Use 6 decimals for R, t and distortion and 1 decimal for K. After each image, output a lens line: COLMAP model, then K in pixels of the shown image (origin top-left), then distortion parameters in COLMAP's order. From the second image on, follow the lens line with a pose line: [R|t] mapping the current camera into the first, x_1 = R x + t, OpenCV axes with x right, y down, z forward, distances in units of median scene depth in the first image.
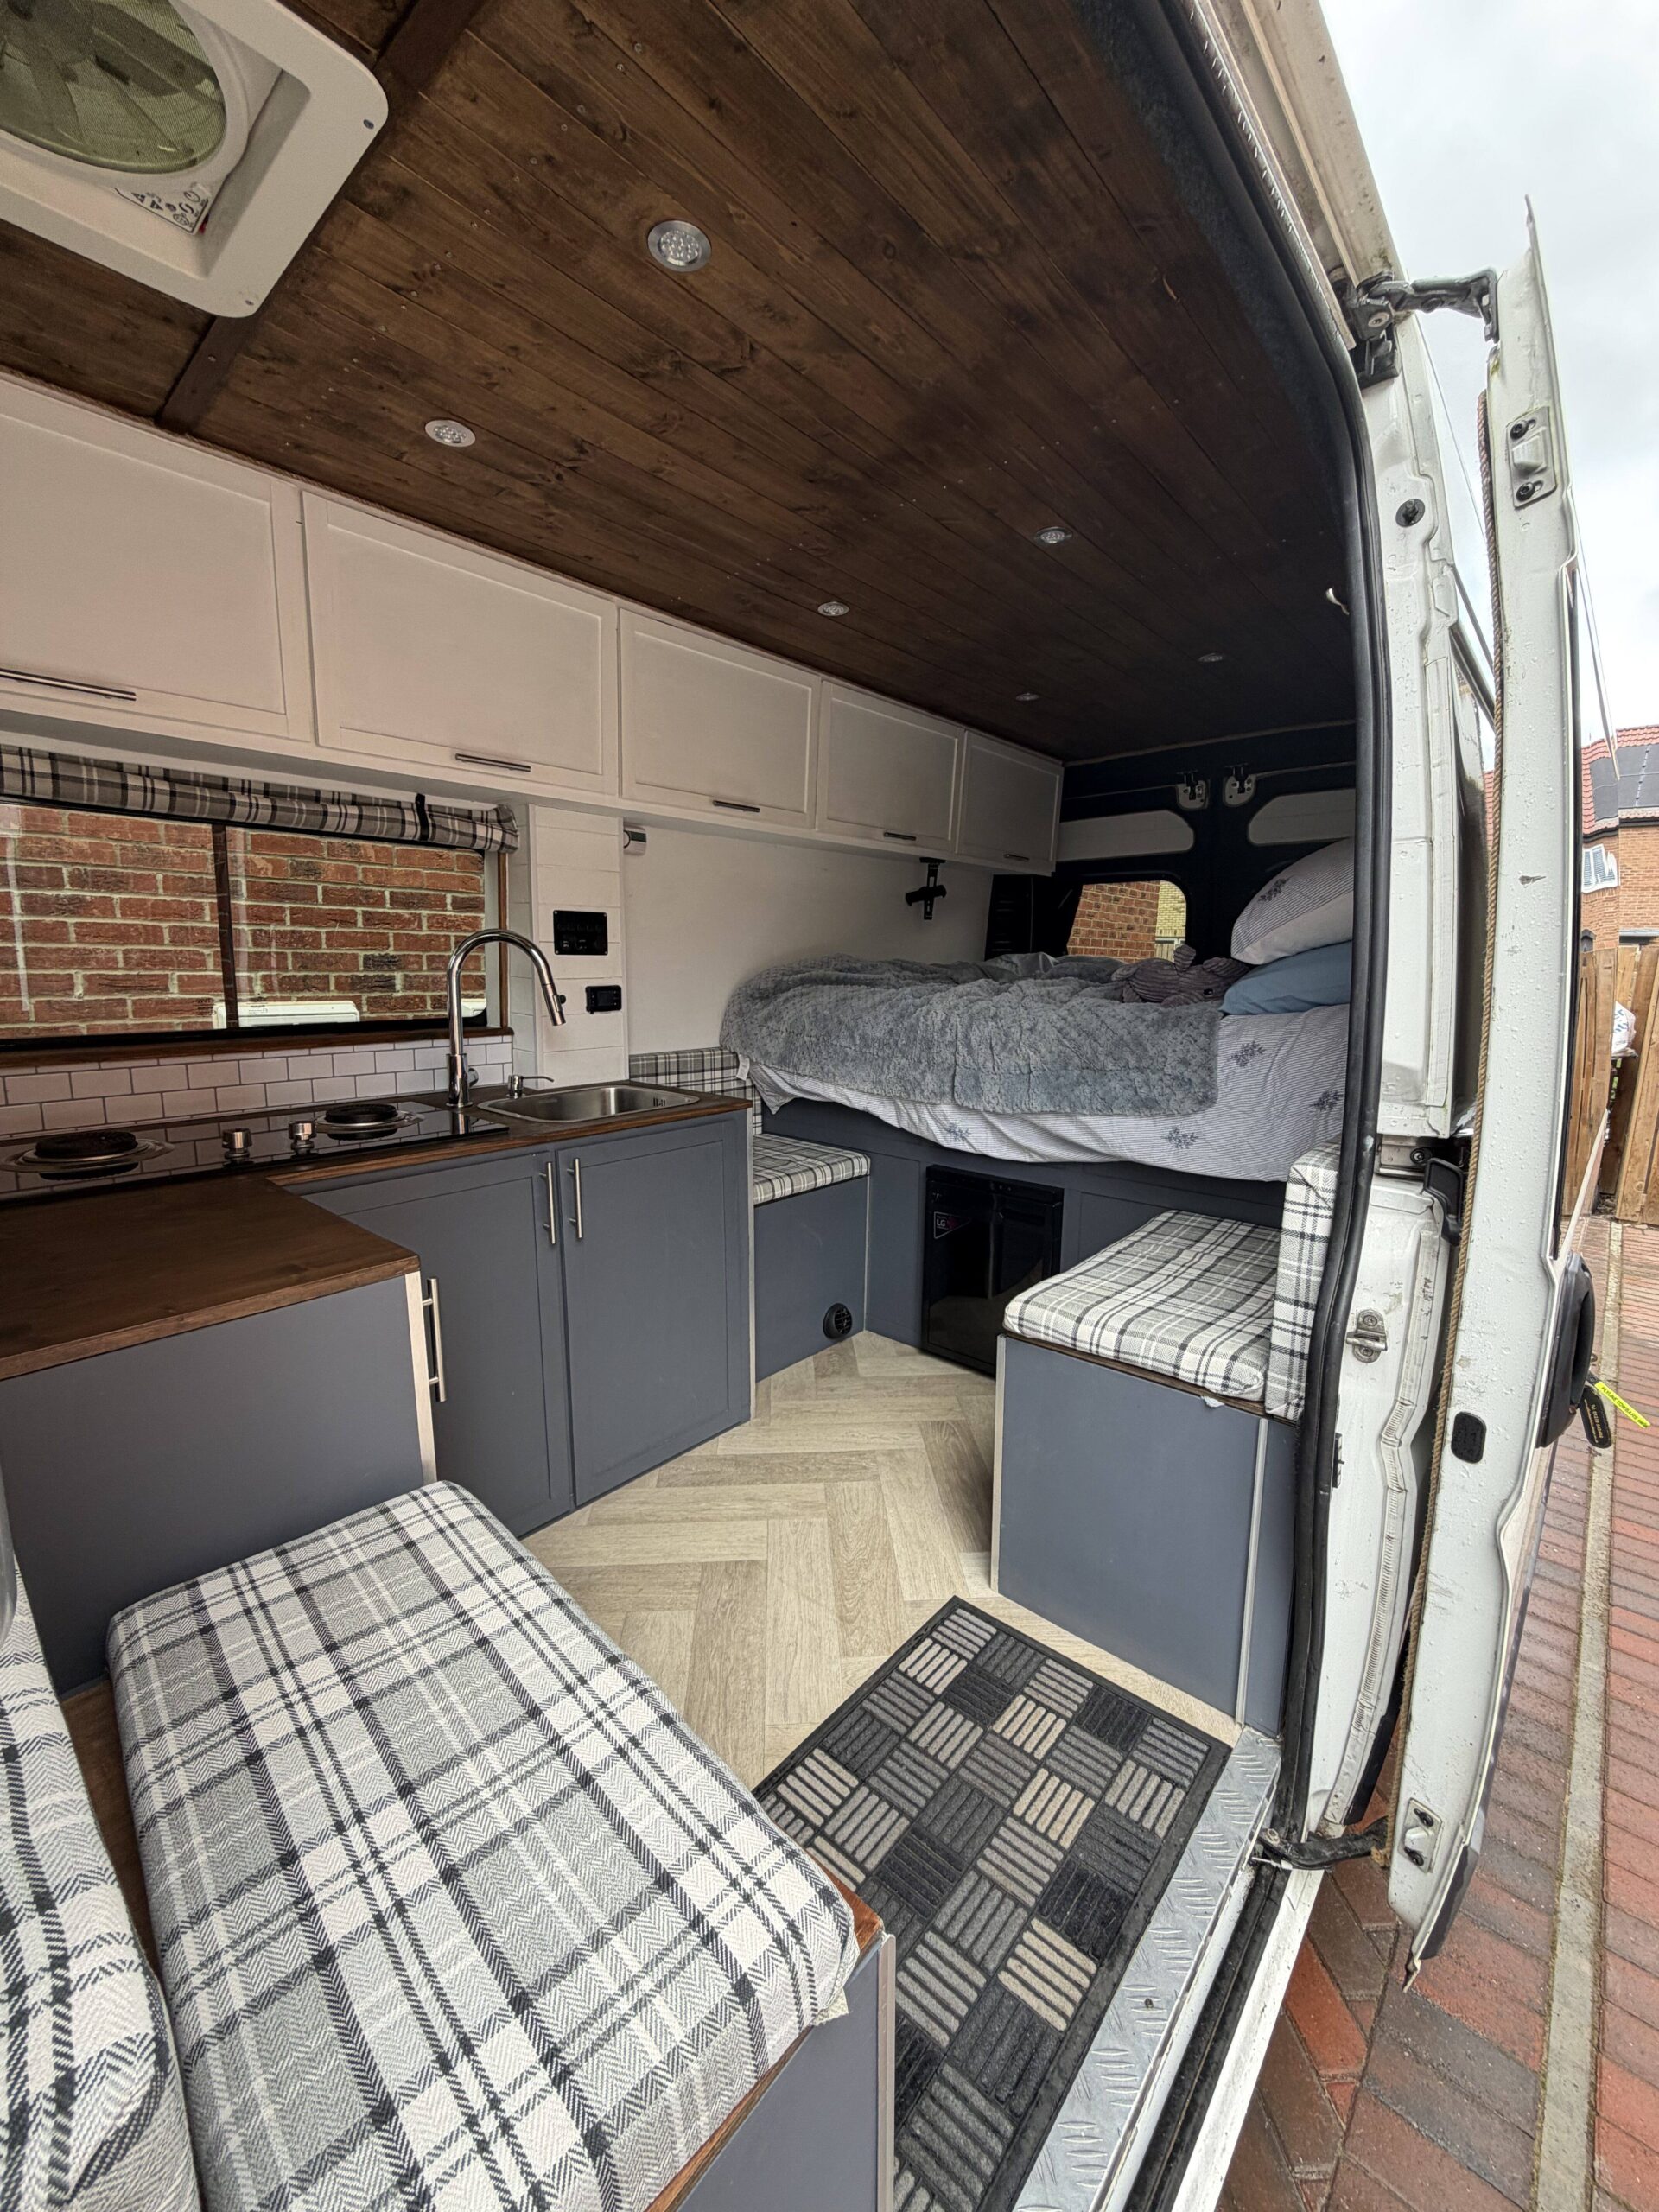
lens RADIAL K [[879.9, 0, 832.6], [0, 879.9, 1099.5], [0, 0, 1]] dist [-0.000756, 0.000441]
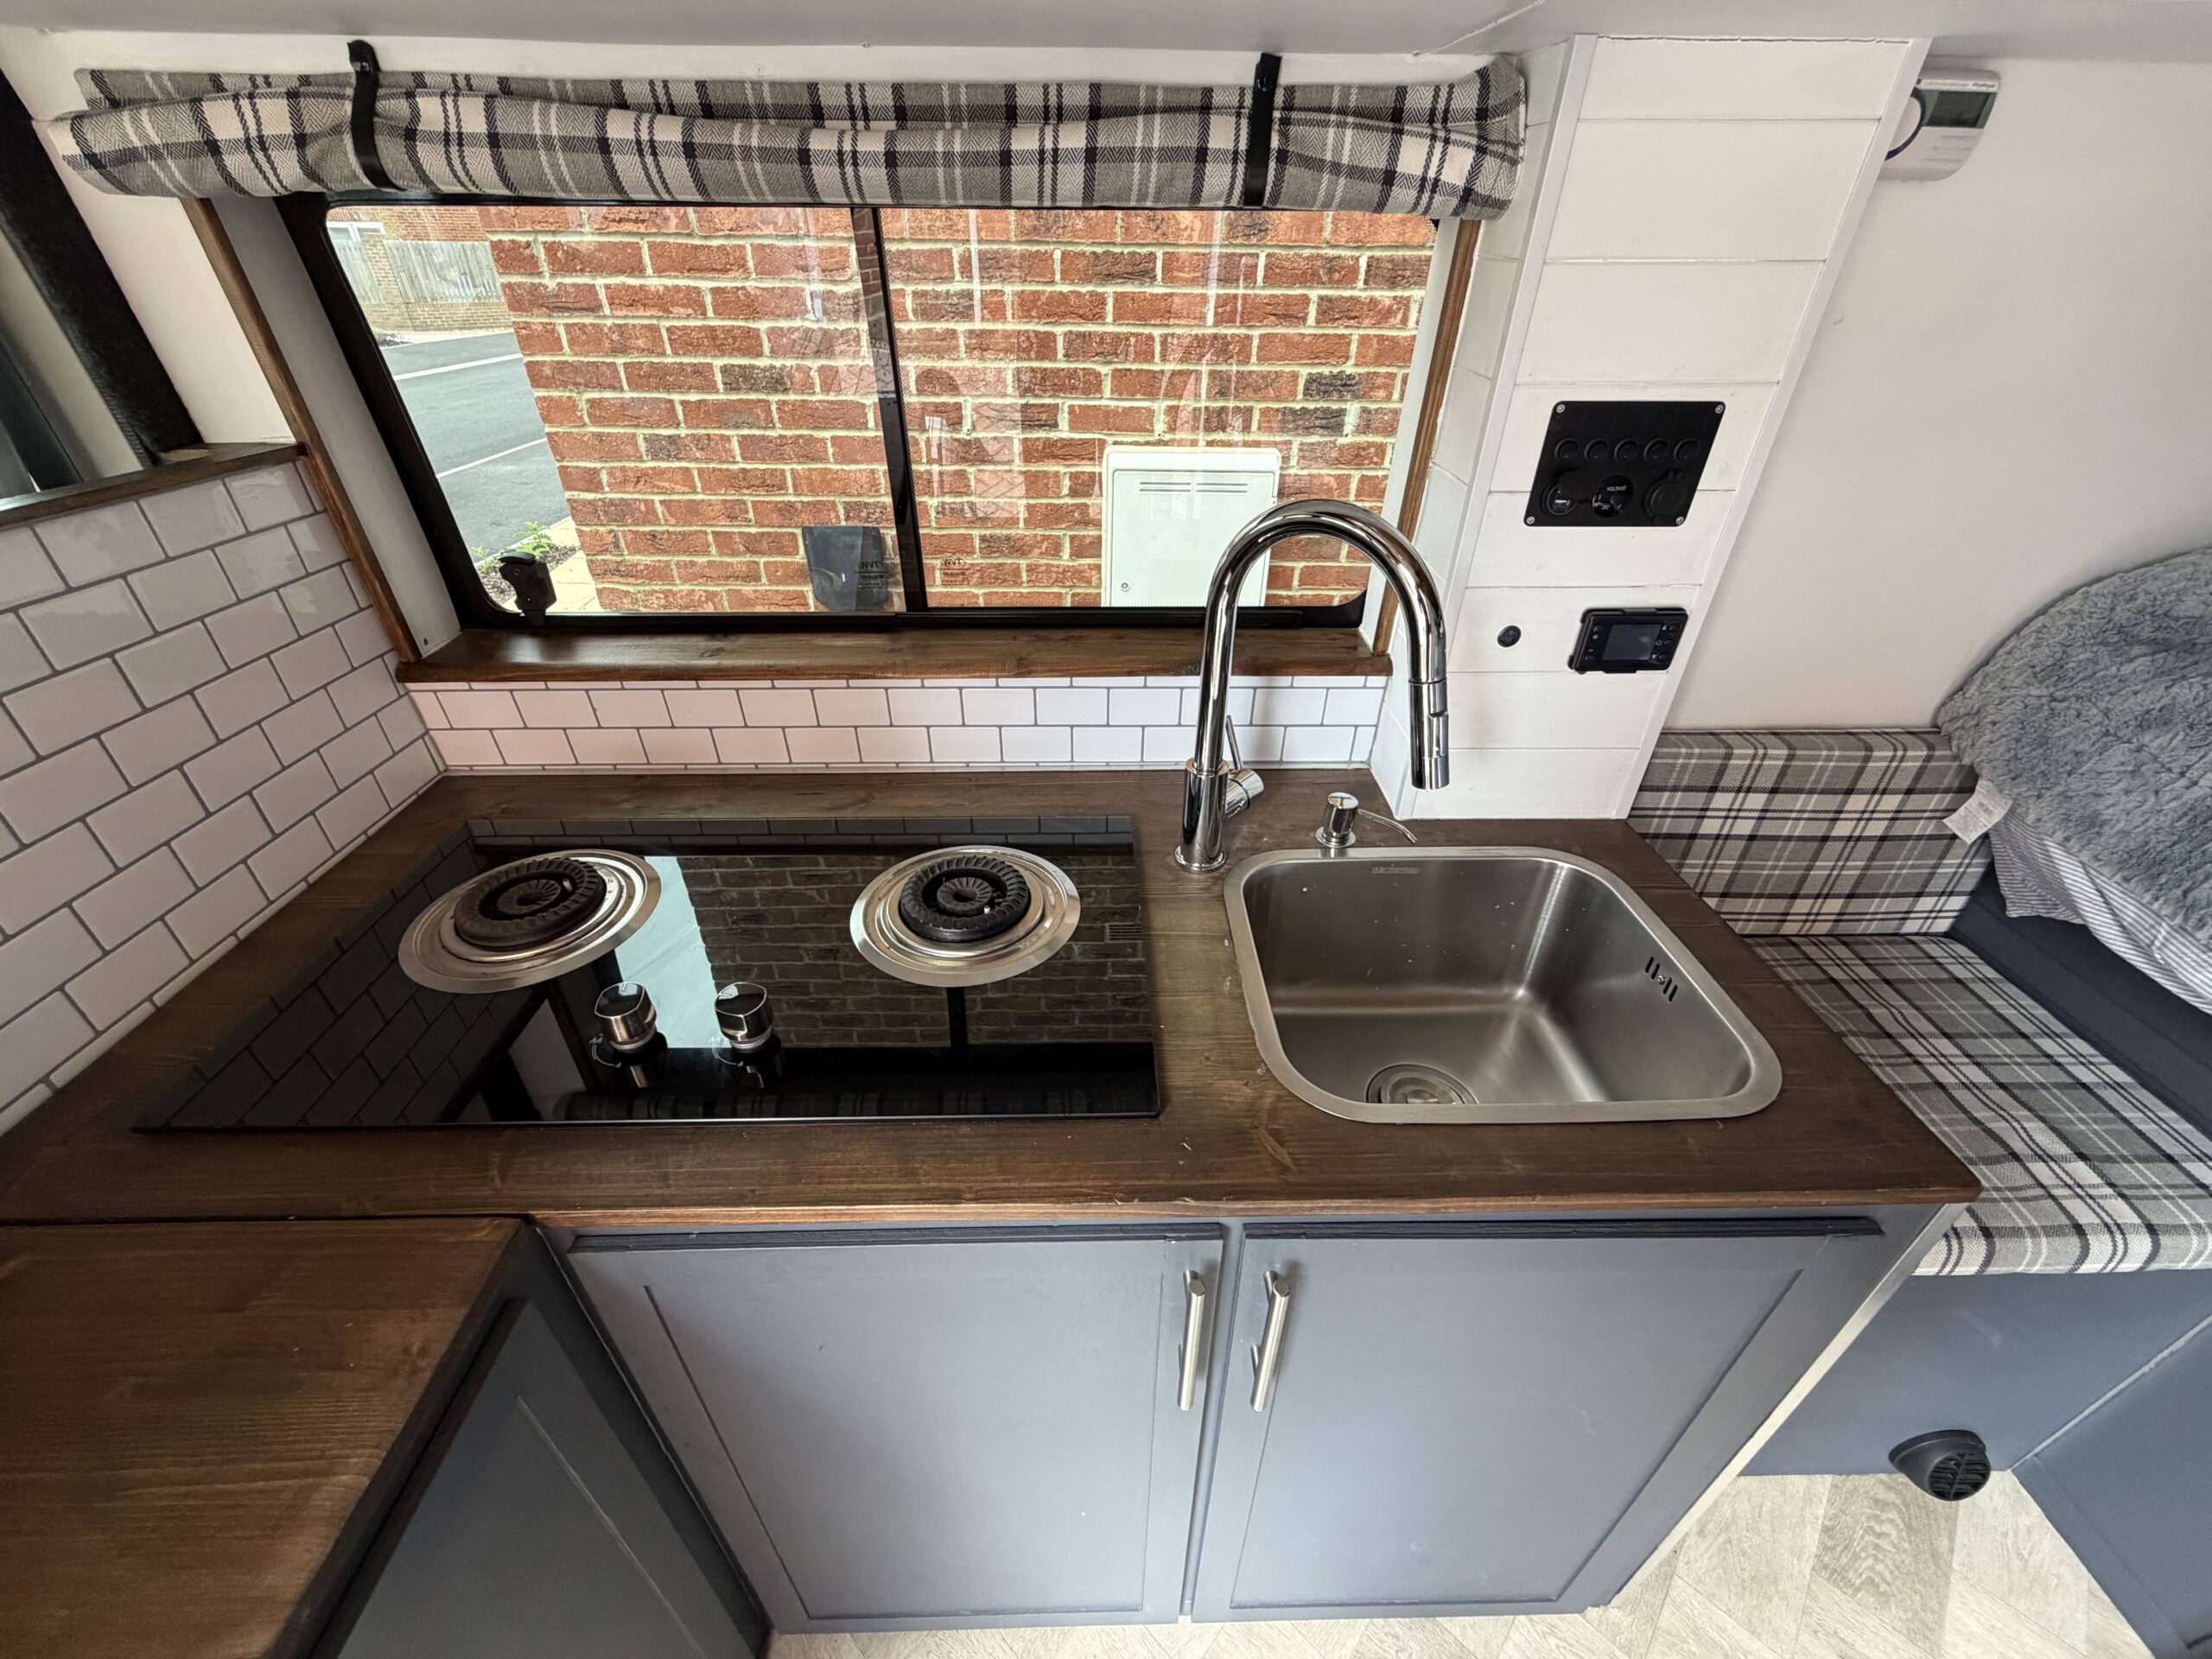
lens RADIAL K [[879.9, 0, 1099.1], [0, 879.9, 832.3], [0, 0, 1]] dist [-0.000756, 0.000441]
pose [[0.676261, 0.392510, -0.623383, -0.118735], [-0.114367, 0.891907, 0.437517, -0.153293], [0.727730, -0.224582, 0.648052, 0.466006]]
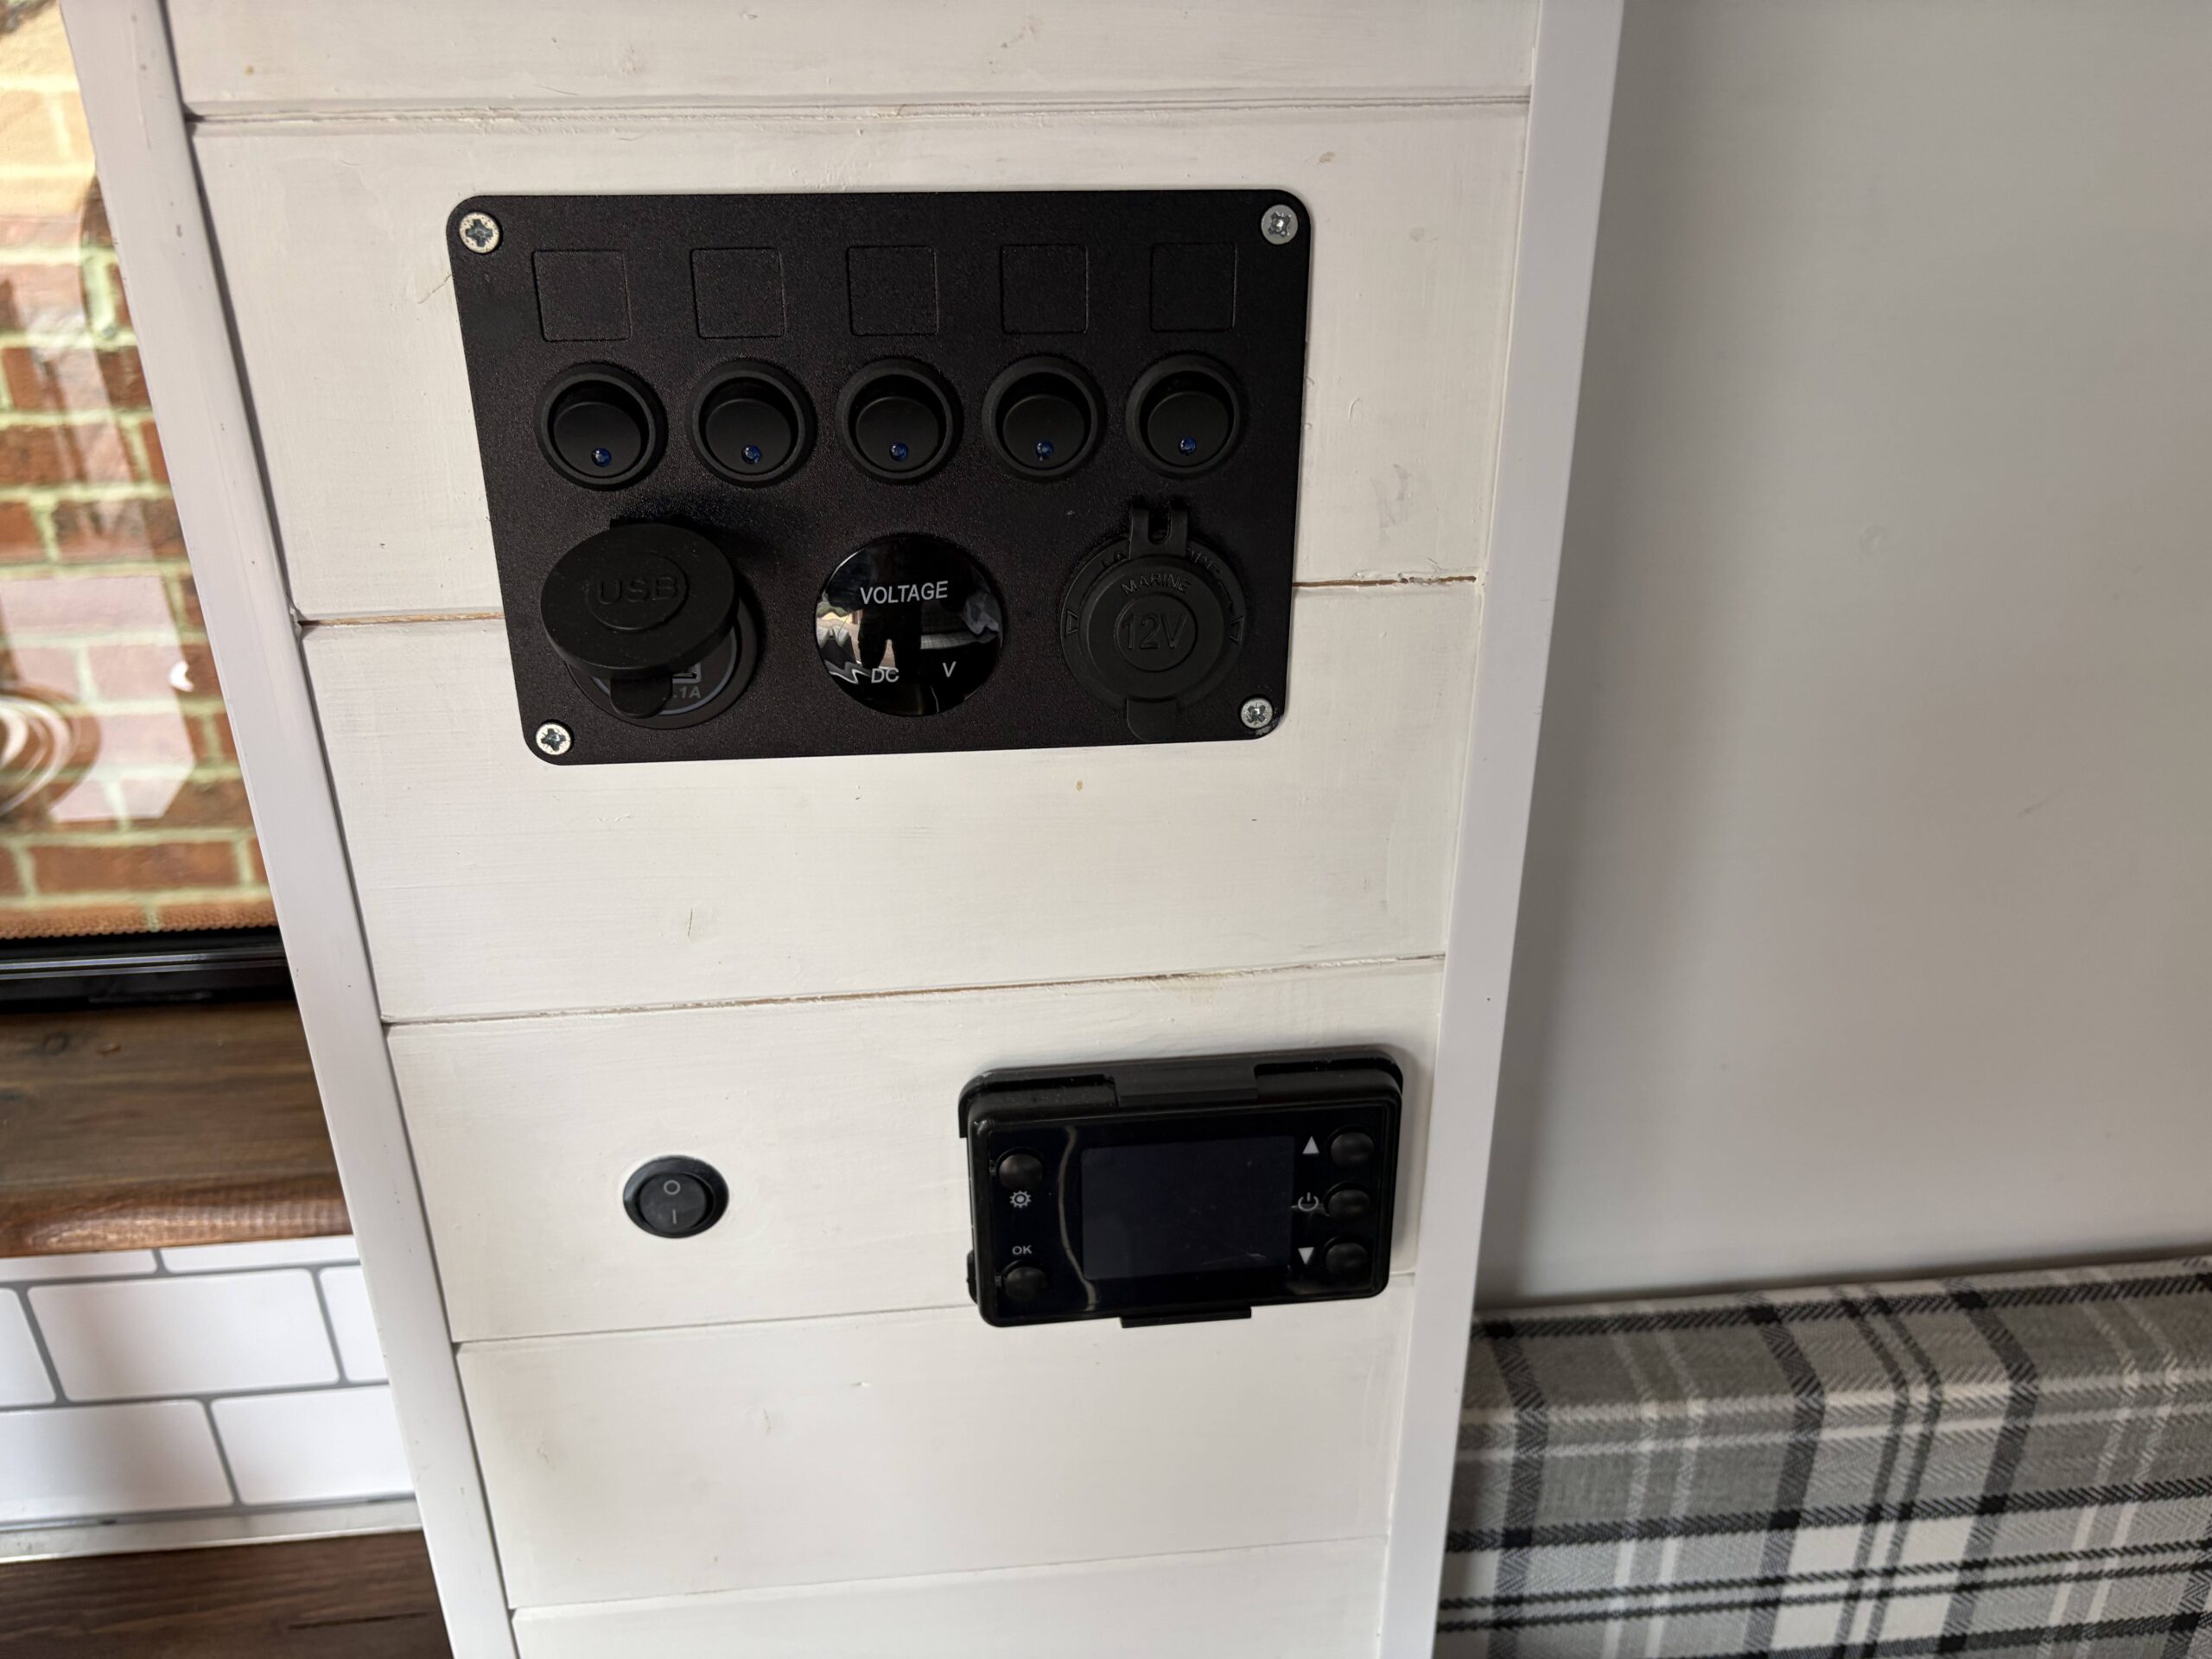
lens RADIAL K [[1707.3, 0, 1114.0], [0, 1707.3, 829.0], [0, 0, 1]] dist [-0.003881, -0.011391]
pose [[0.741750, 0.277368, -0.610634, -0.218208], [-0.100049, 0.946048, 0.308193, -0.223113], [0.663172, -0.167509, 0.729482, 1.599793]]
